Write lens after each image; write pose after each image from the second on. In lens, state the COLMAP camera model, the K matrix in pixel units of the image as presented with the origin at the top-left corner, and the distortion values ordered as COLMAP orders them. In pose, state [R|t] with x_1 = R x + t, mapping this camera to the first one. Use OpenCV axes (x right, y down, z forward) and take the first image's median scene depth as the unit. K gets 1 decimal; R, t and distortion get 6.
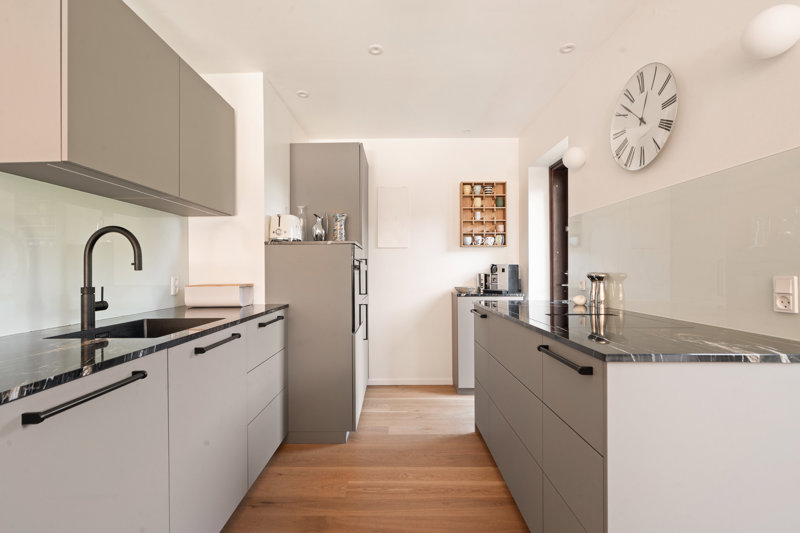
lens RADIAL K [[356.8, 0, 397.2], [0, 356.8, 266.0], [0, 0, 1]] dist [0.000118, 0.000234]
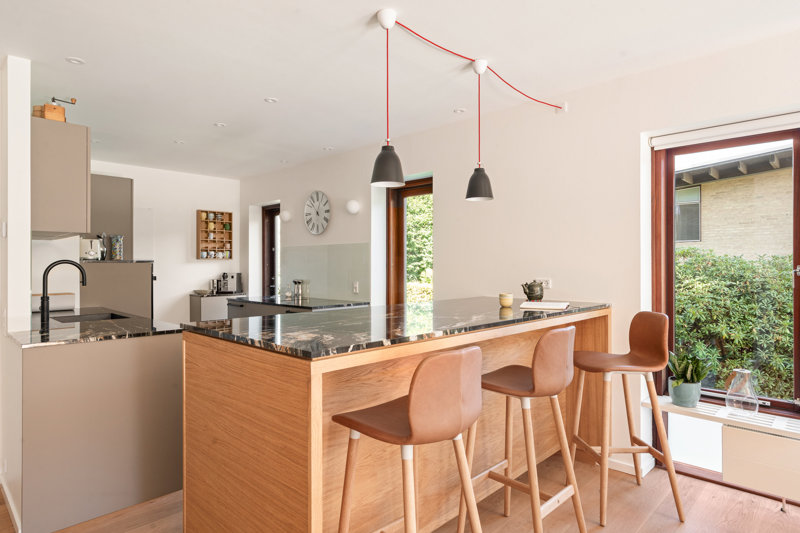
lens RADIAL K [[468.6, 0, 399.6], [0, 468.6, 264.5], [0, 0, 1]] dist [-0.001522, 0.000000]
pose [[0.692558, 0.000556, 0.721362, -0.560504], [-0.007651, 0.999949, 0.006575, -0.052861], [-0.721322, -0.010072, 0.692527, -0.733398]]
